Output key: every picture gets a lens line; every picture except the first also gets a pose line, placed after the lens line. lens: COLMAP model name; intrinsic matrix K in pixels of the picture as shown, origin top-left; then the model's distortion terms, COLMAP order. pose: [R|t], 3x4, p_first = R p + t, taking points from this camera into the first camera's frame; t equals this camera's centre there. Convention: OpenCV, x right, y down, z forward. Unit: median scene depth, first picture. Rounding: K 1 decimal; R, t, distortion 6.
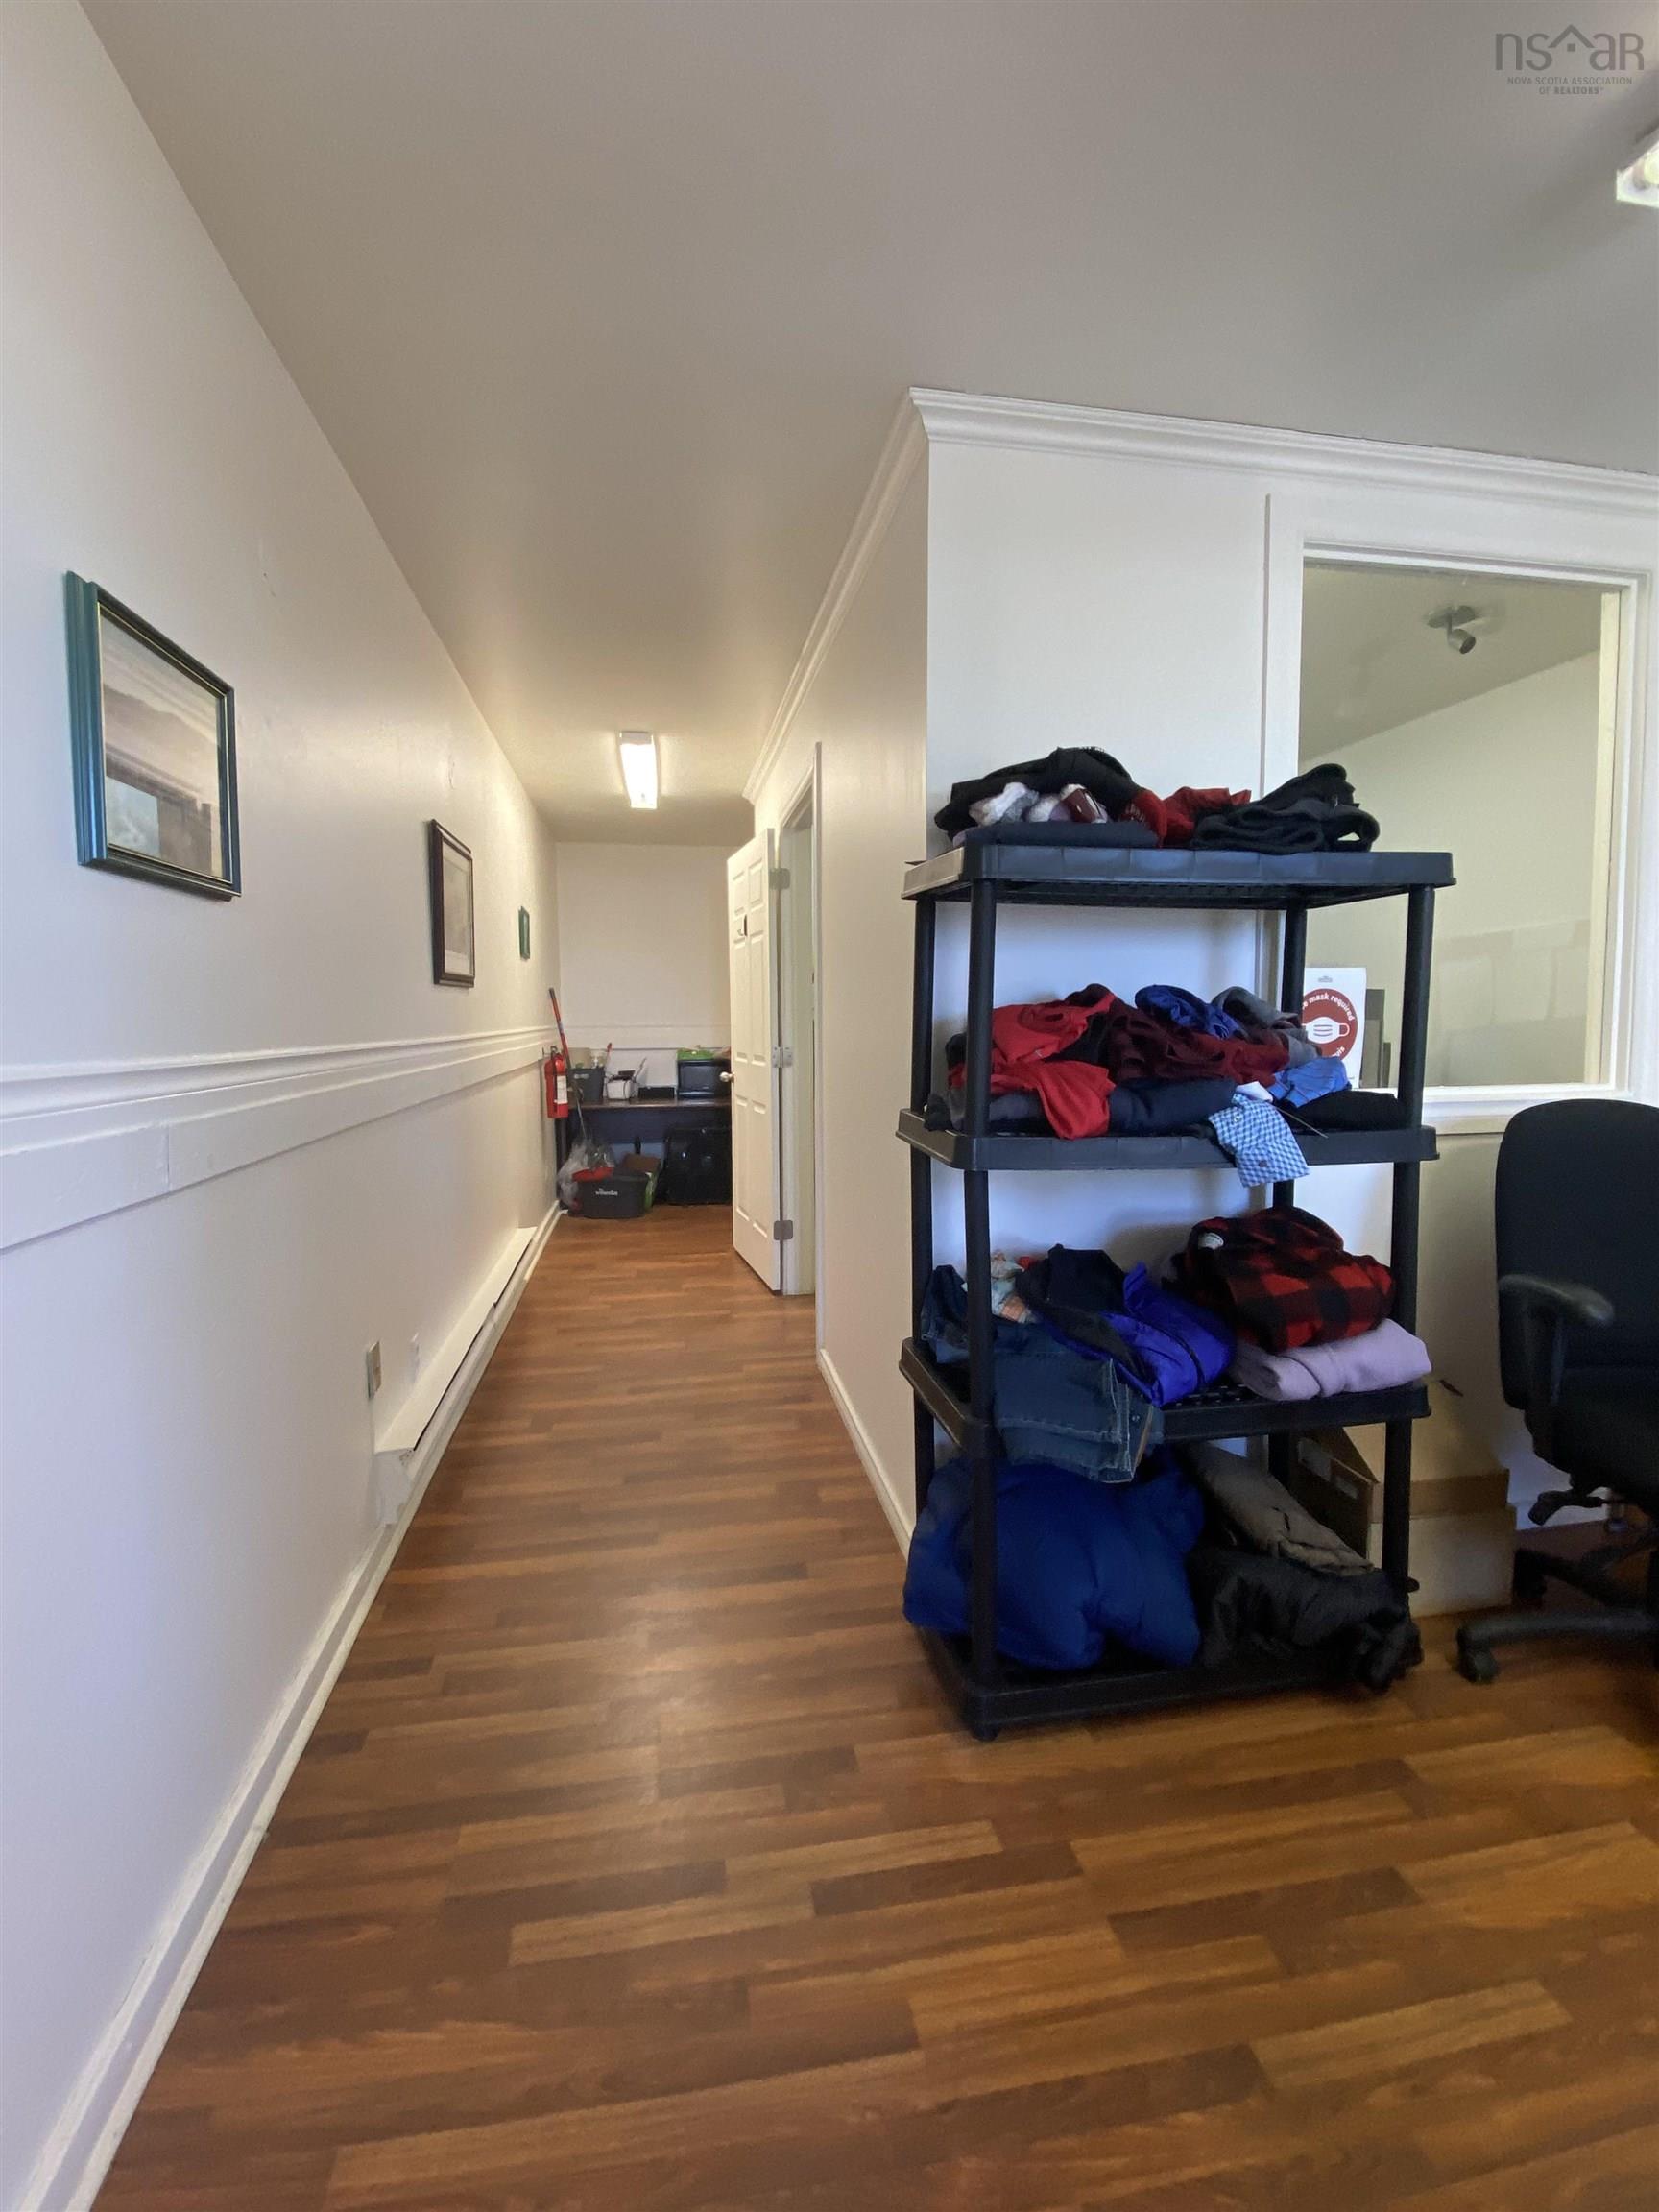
lens RADIAL K [[1014.6, 0, 836.5], [0, 1014.6, 1086.9], [0, 0, 1]] dist [0.001450, -0.012441]
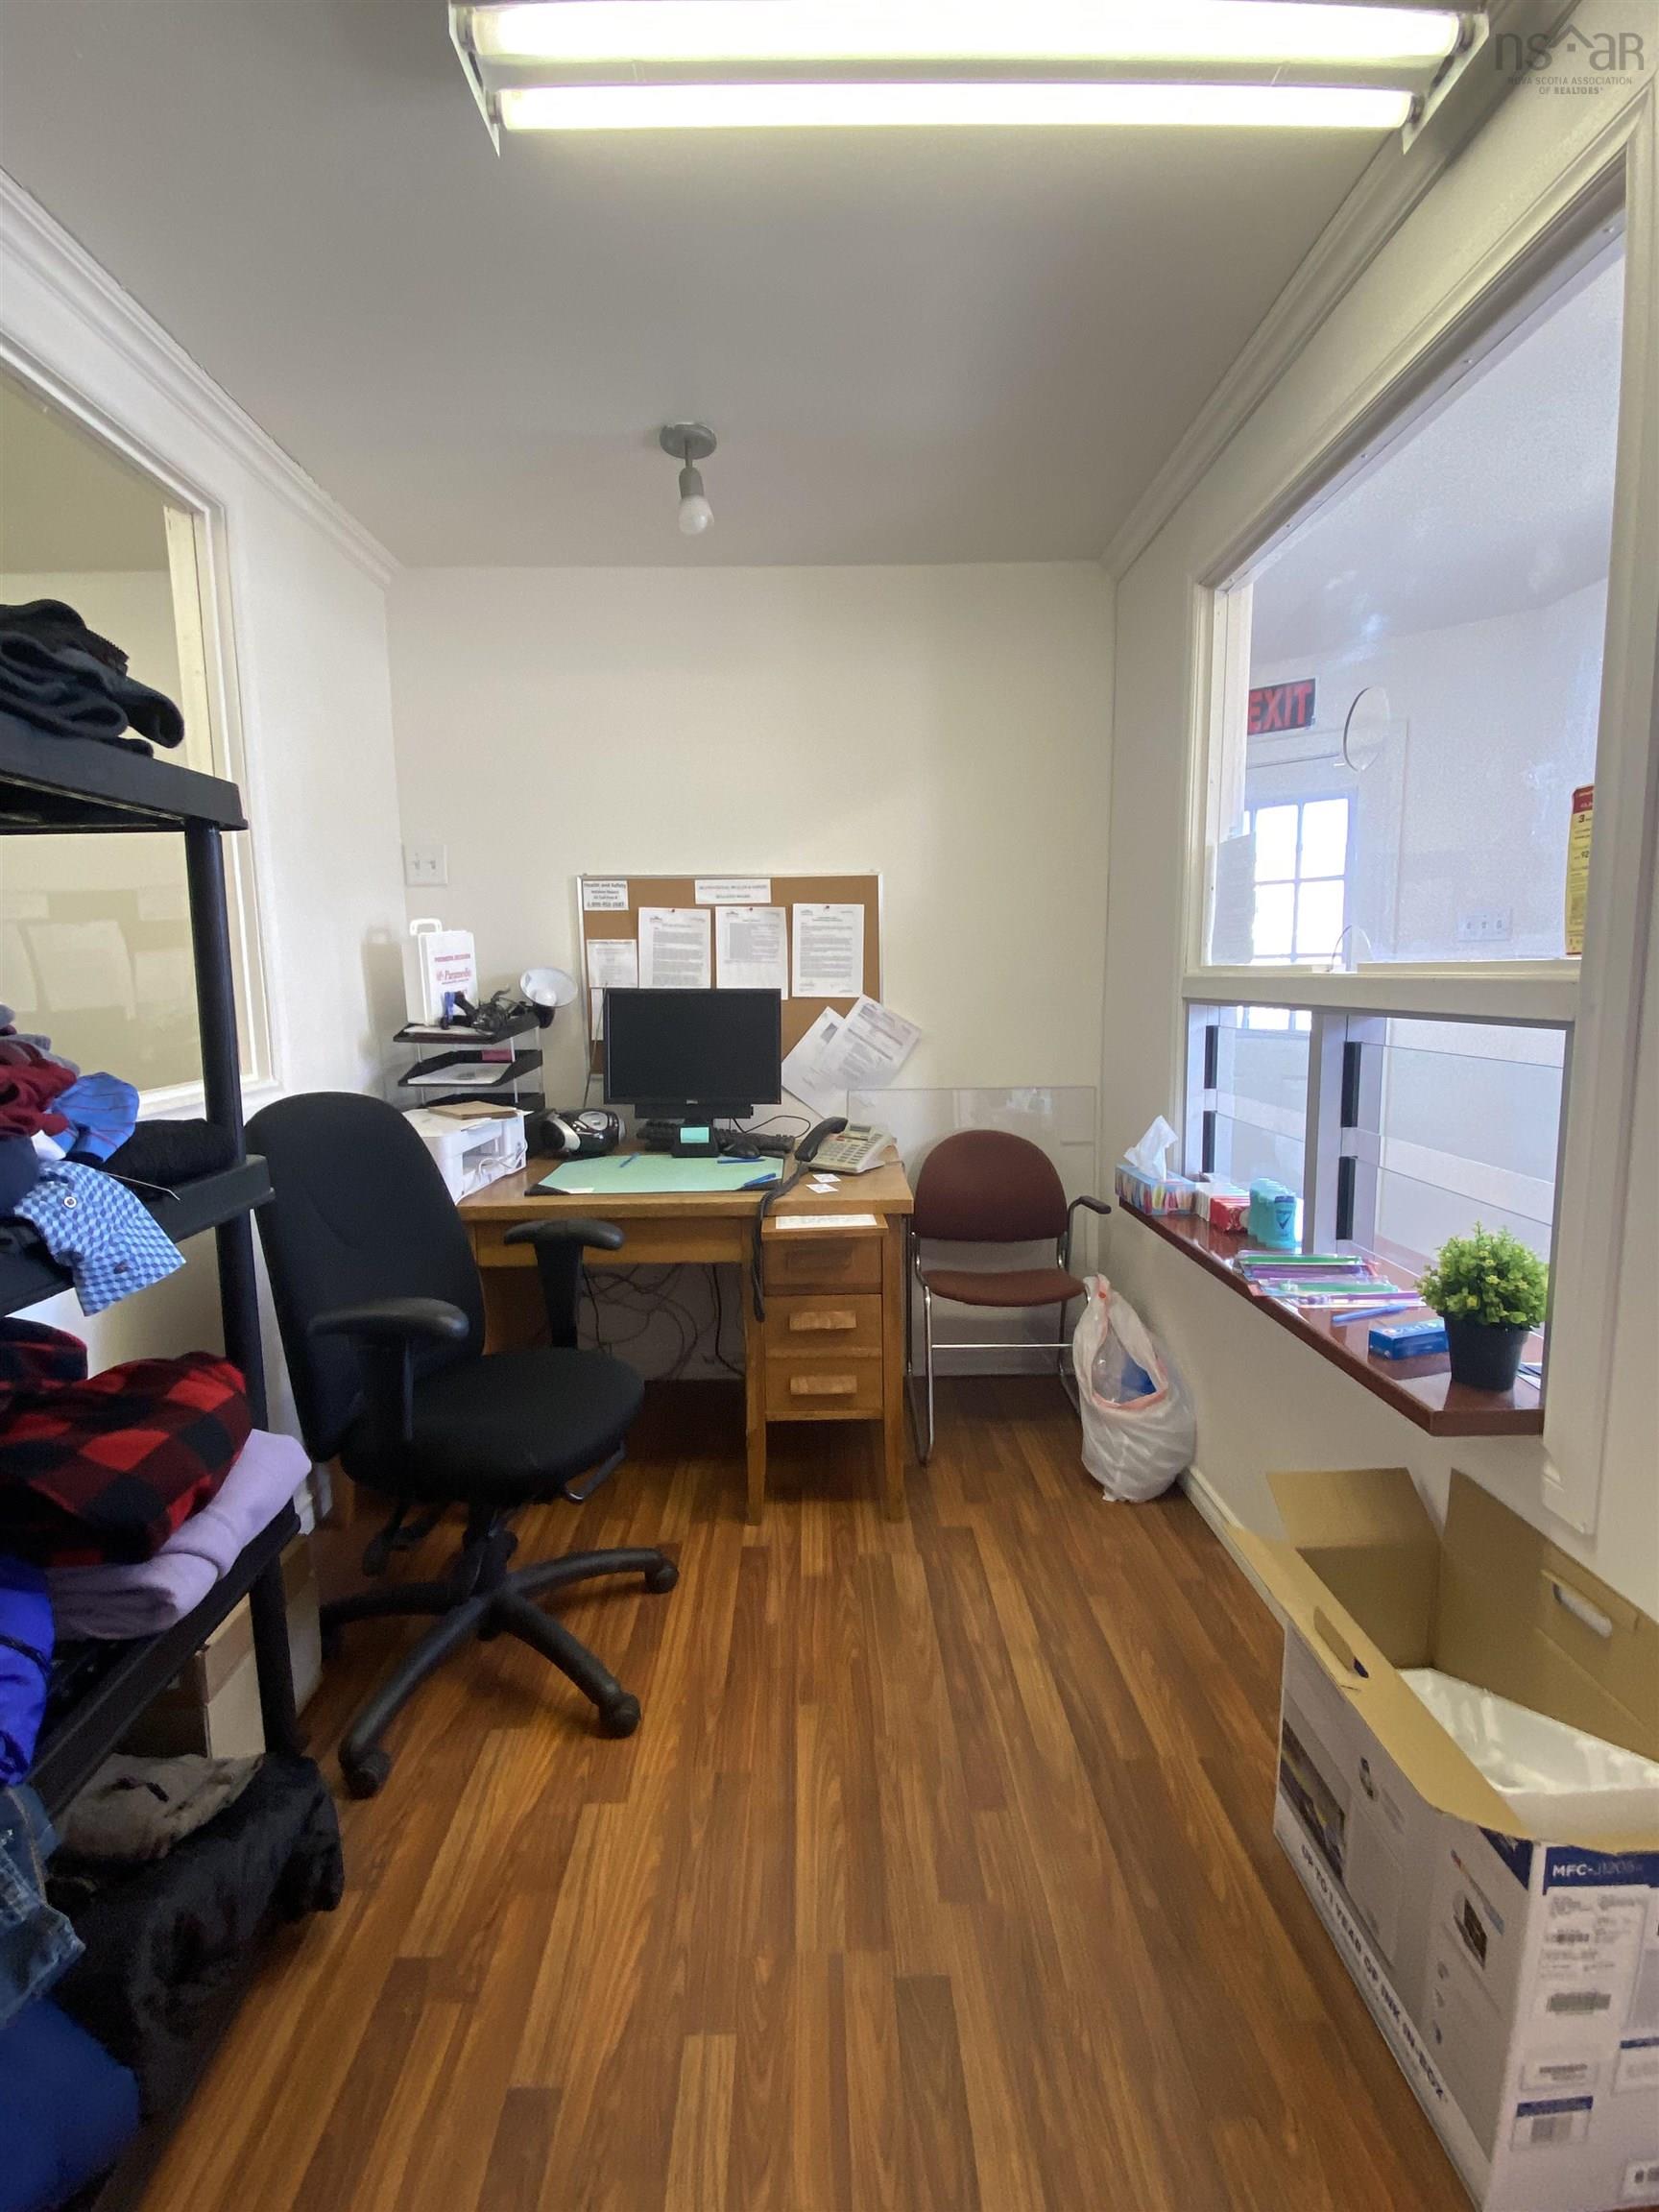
lens RADIAL K [[1014.6, 0, 836.5], [0, 1014.6, 1086.9], [0, 0, 1]] dist [0.001450, -0.012441]
pose [[0.151368, -0.110179, 0.982318, -0.077573], [0.085877, 0.991477, 0.097973, -0.047475], [-0.984740, 0.069529, 0.159540, 0.471788]]
